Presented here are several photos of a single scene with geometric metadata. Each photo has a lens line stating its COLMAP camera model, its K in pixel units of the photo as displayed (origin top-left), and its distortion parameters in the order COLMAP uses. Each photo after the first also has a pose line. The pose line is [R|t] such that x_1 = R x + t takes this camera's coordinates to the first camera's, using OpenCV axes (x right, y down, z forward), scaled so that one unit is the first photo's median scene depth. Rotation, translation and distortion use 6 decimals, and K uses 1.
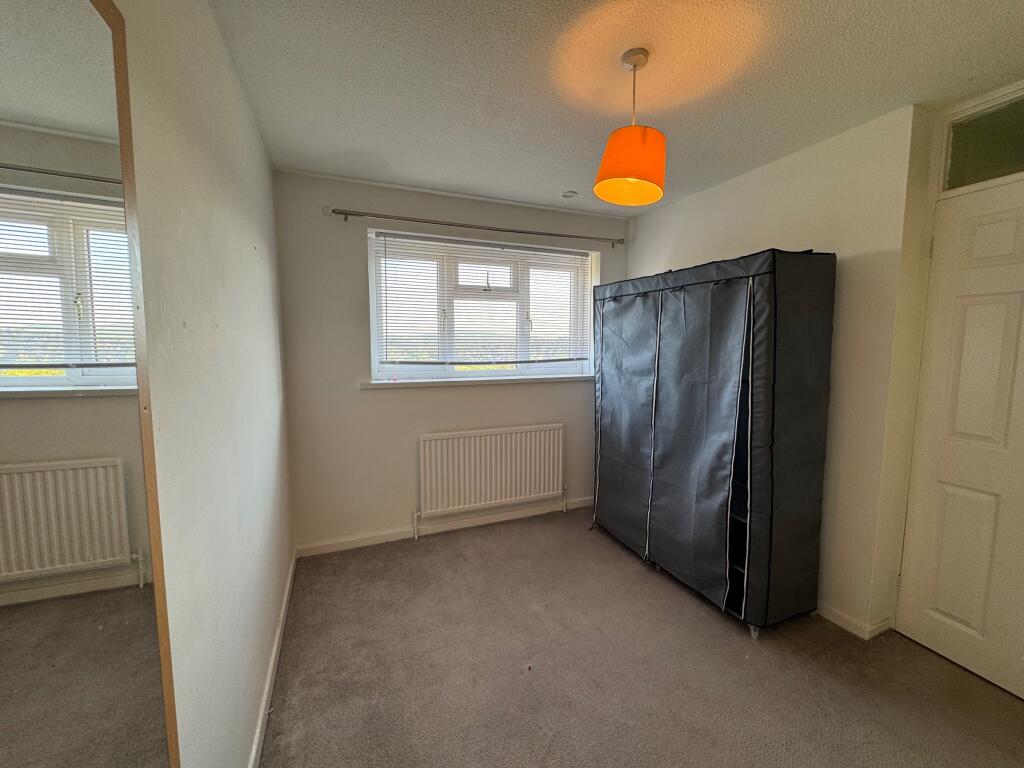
lens RADIAL K [[408.2, 0, 512.0], [0, 408.2, 384.0], [0, 0, 1]] dist [-0.000398, -0.000013]
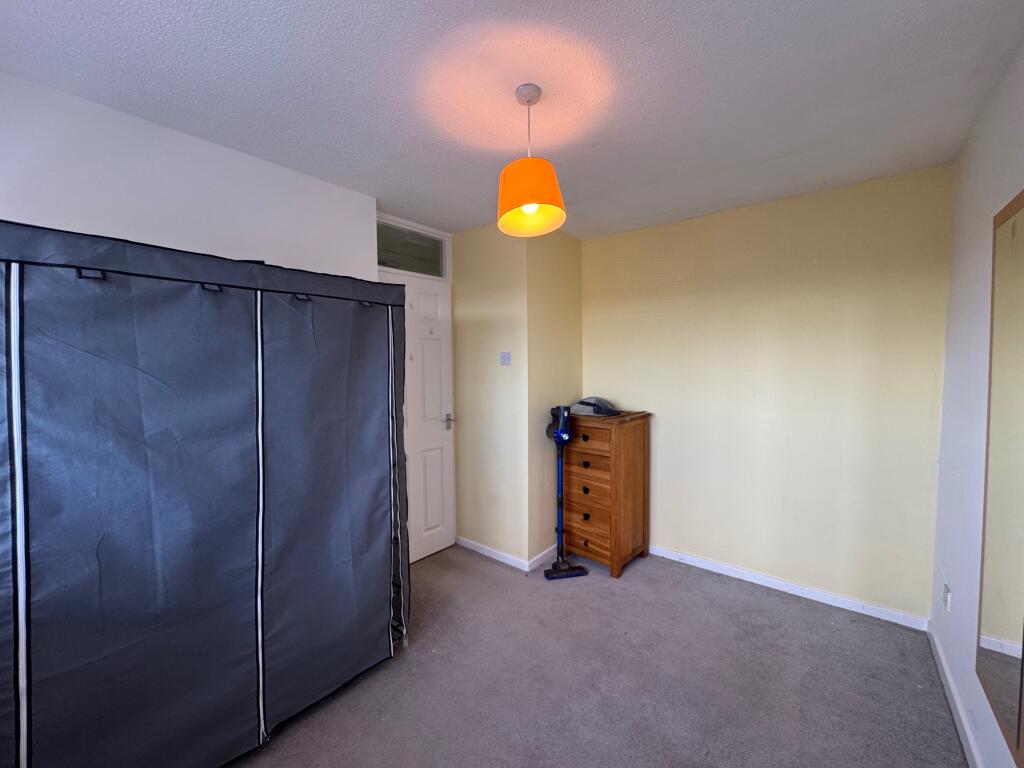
lens RADIAL K [[421.1, 0, 515.1], [0, 421.1, 360.7], [0, 0, 1]] dist [-0.002629, -0.000315]
pose [[-0.481178, -0.026987, 0.876207, -0.370595], [0.075244, 0.994566, 0.071953, -0.134178], [-0.873388, 0.100552, -0.476533, 0.936755]]
